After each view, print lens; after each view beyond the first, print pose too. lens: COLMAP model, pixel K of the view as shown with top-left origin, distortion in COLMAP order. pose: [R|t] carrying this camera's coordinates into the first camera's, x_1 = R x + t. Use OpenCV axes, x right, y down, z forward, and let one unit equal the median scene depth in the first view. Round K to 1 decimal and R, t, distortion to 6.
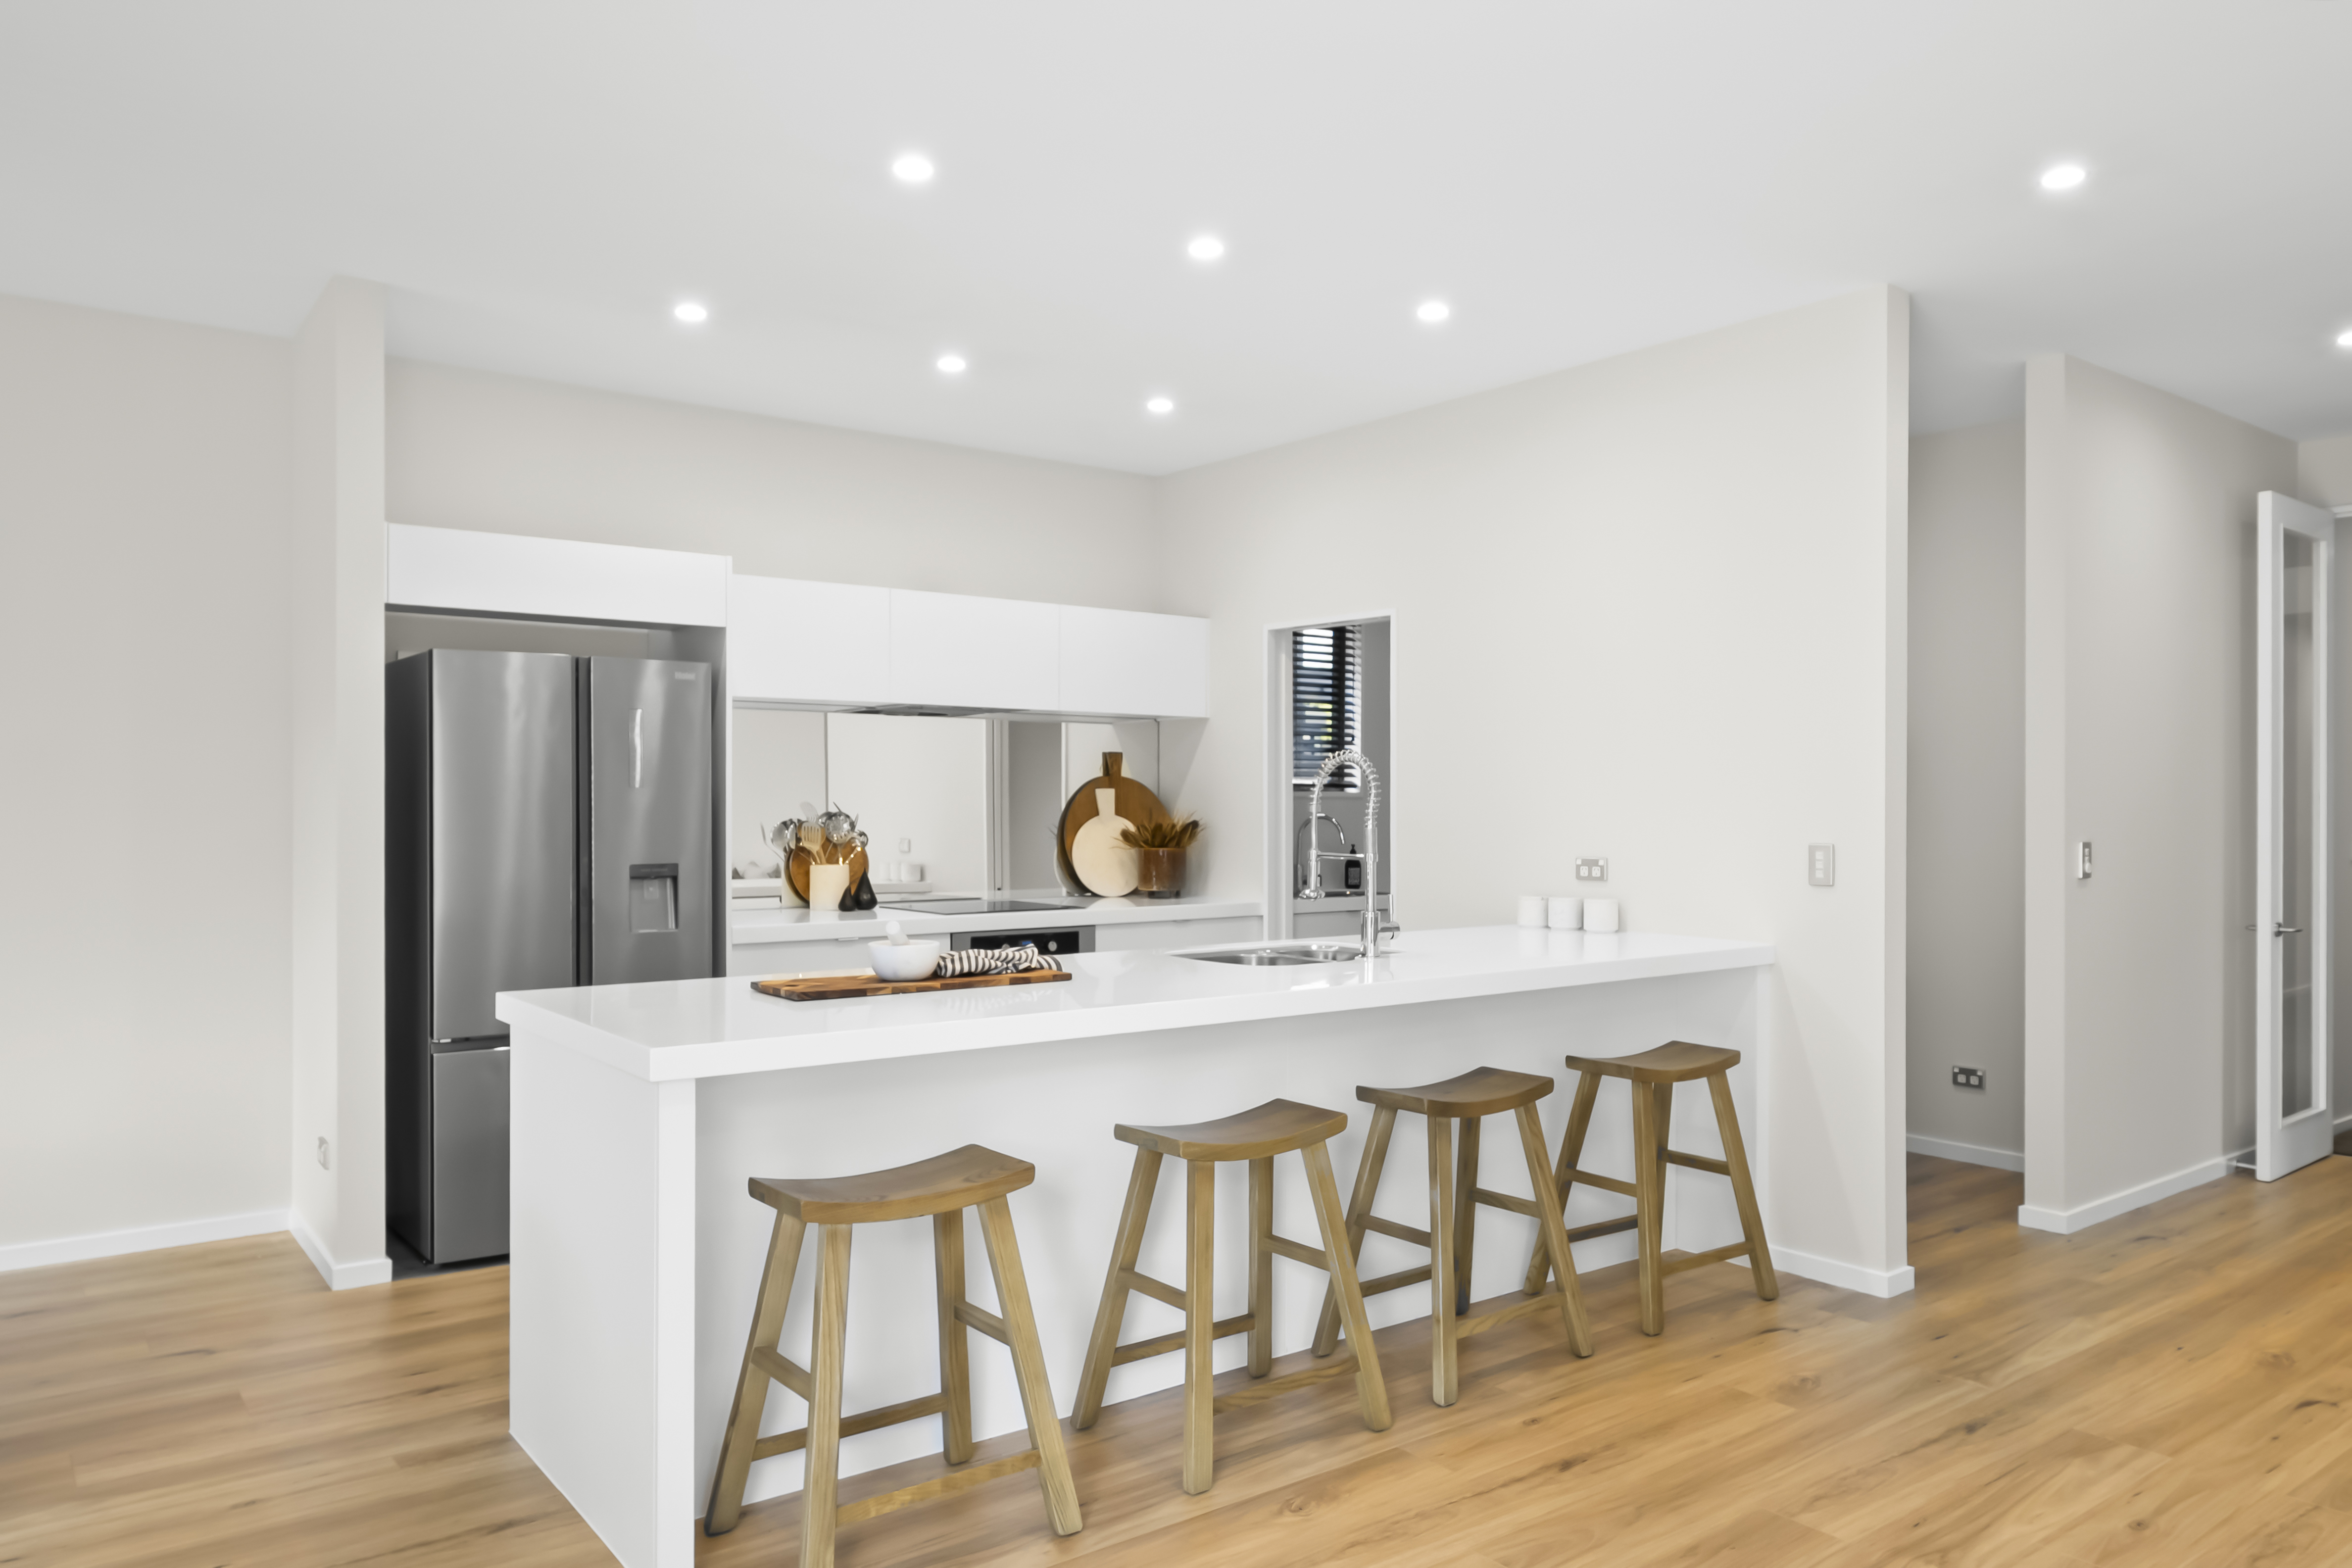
lens RADIAL K [[1582.9, 0, 1172.3], [0, 1582.9, 811.2], [0, 0, 1]] dist [0.001500, -0.001111]
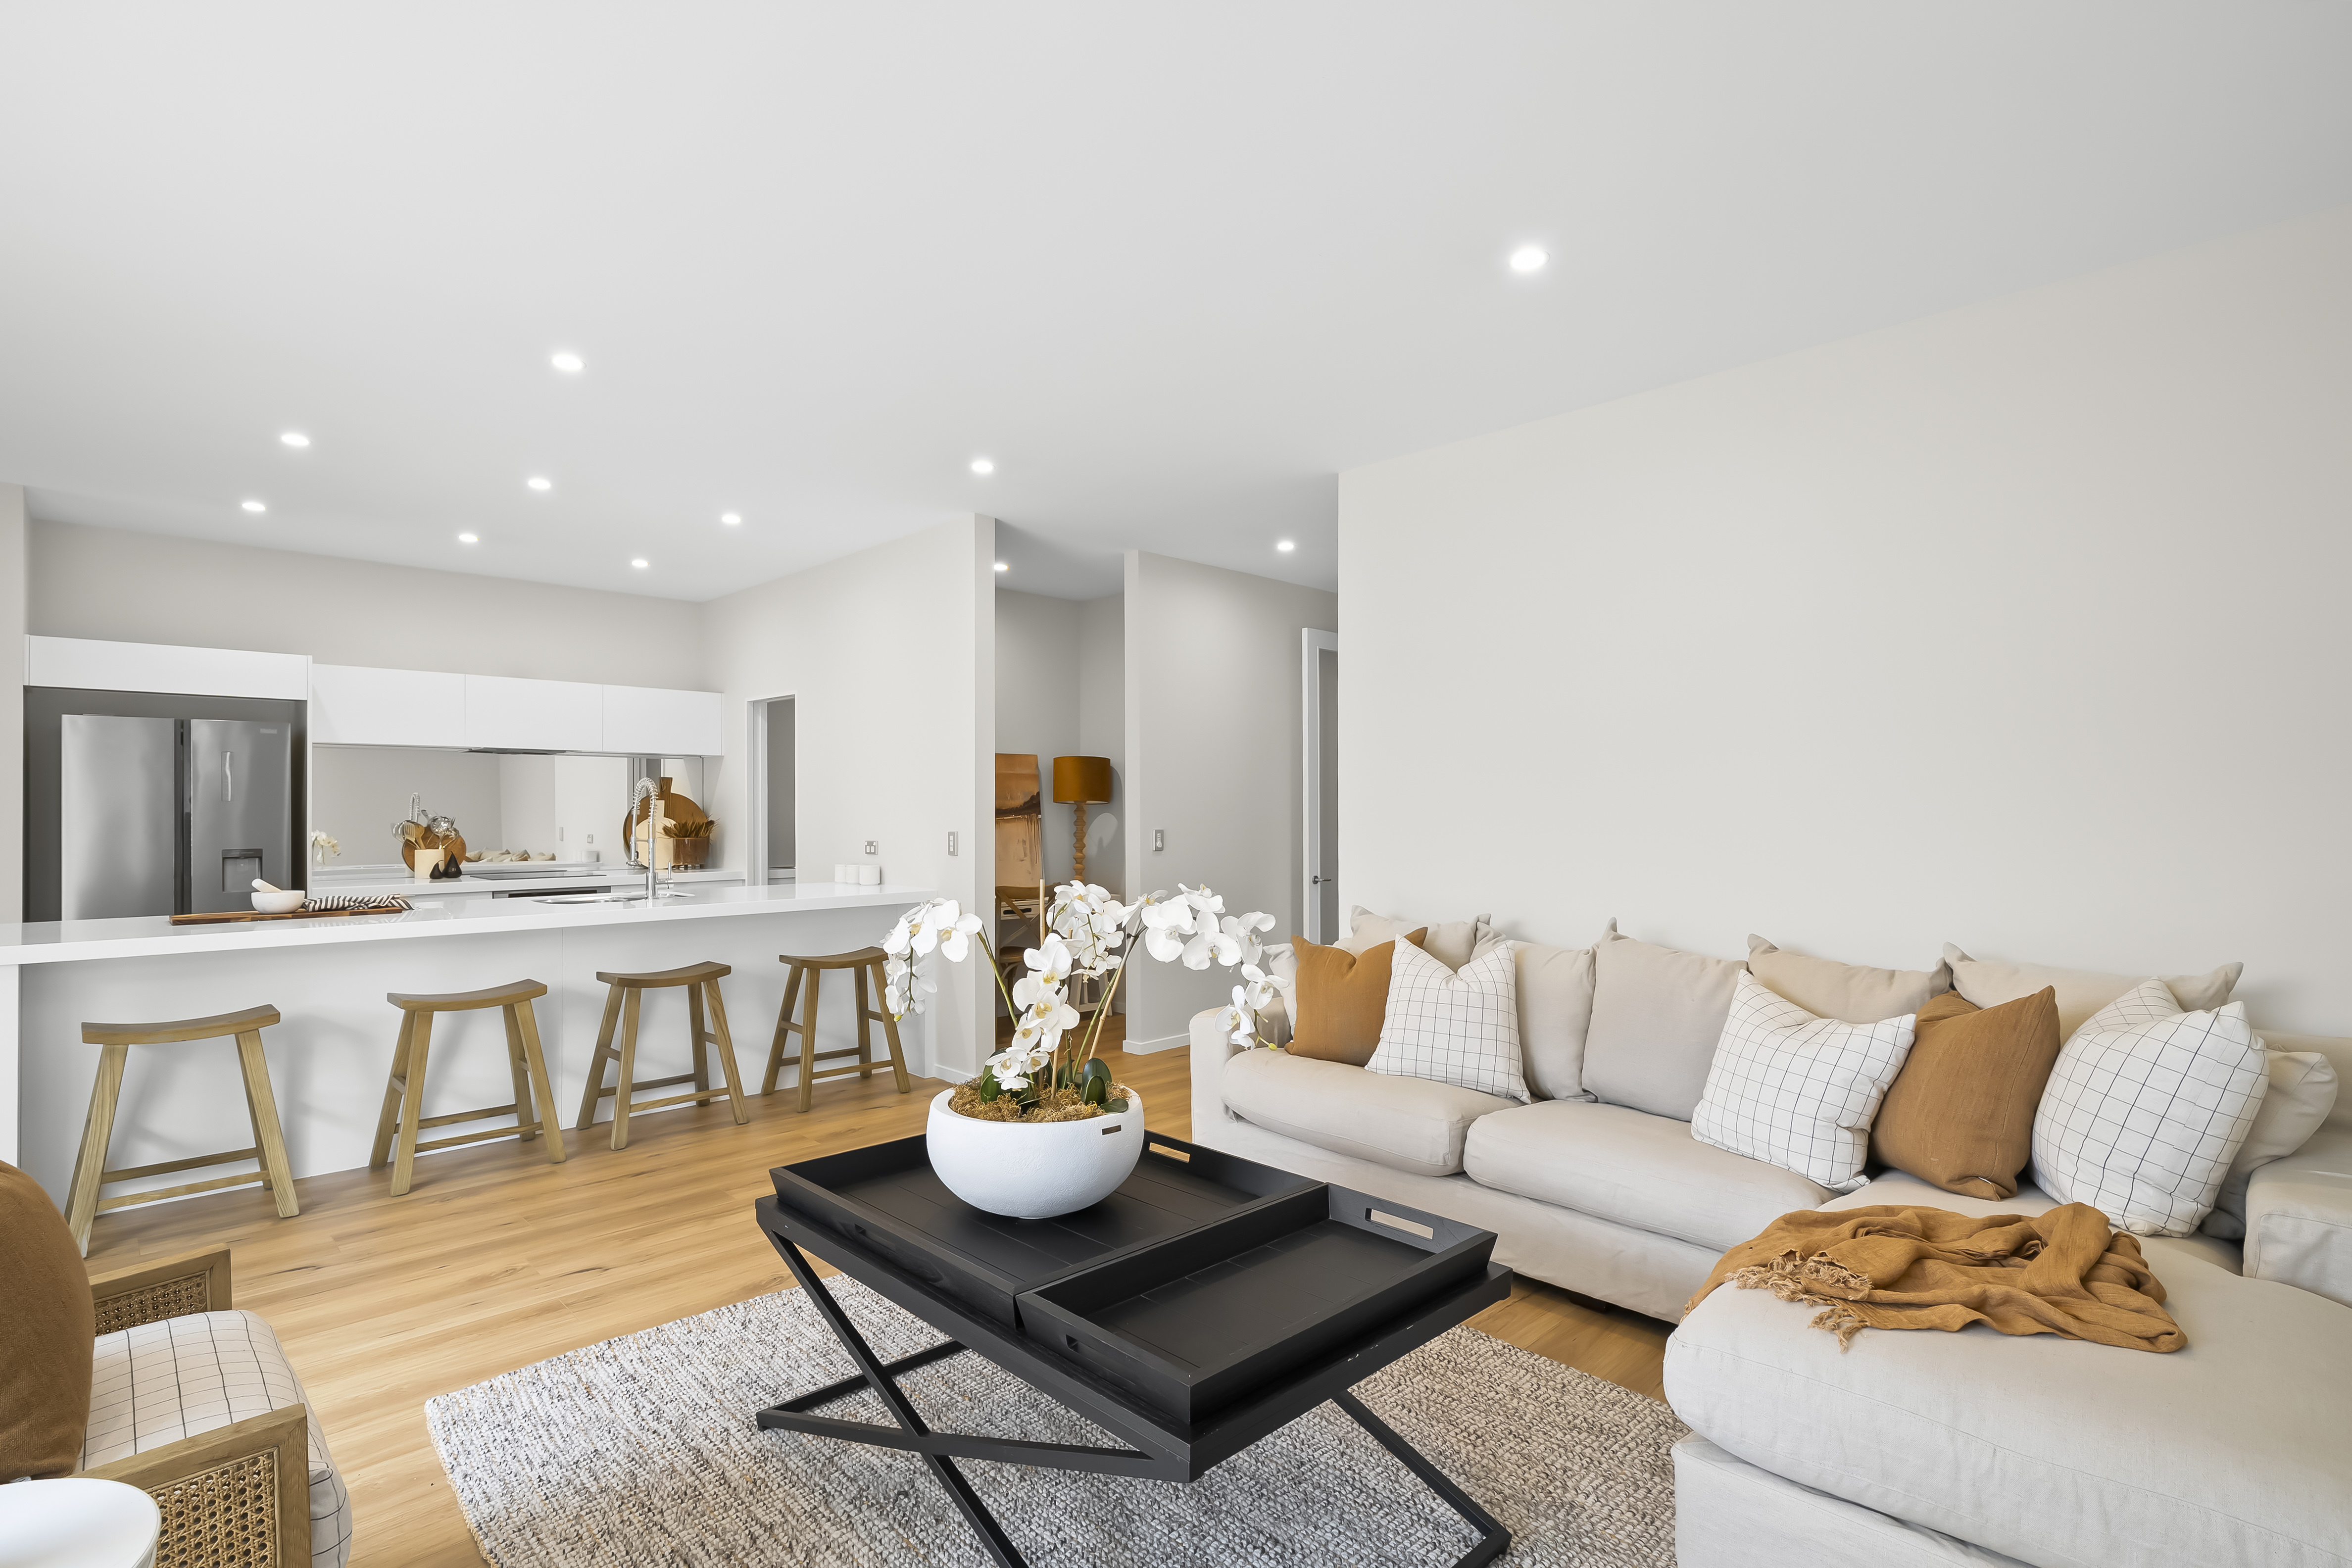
lens RADIAL K [[1116.2, 0, 1178.1], [0, 1116.2, 800.4], [0, 0, 1]] dist [0.001046, -0.000697]
pose [[0.992021, -0.003894, 0.126011, 0.413715], [0.005499, 0.999908, -0.012389, 0.002982], [-0.125952, 0.012983, 0.991951, -0.207040]]
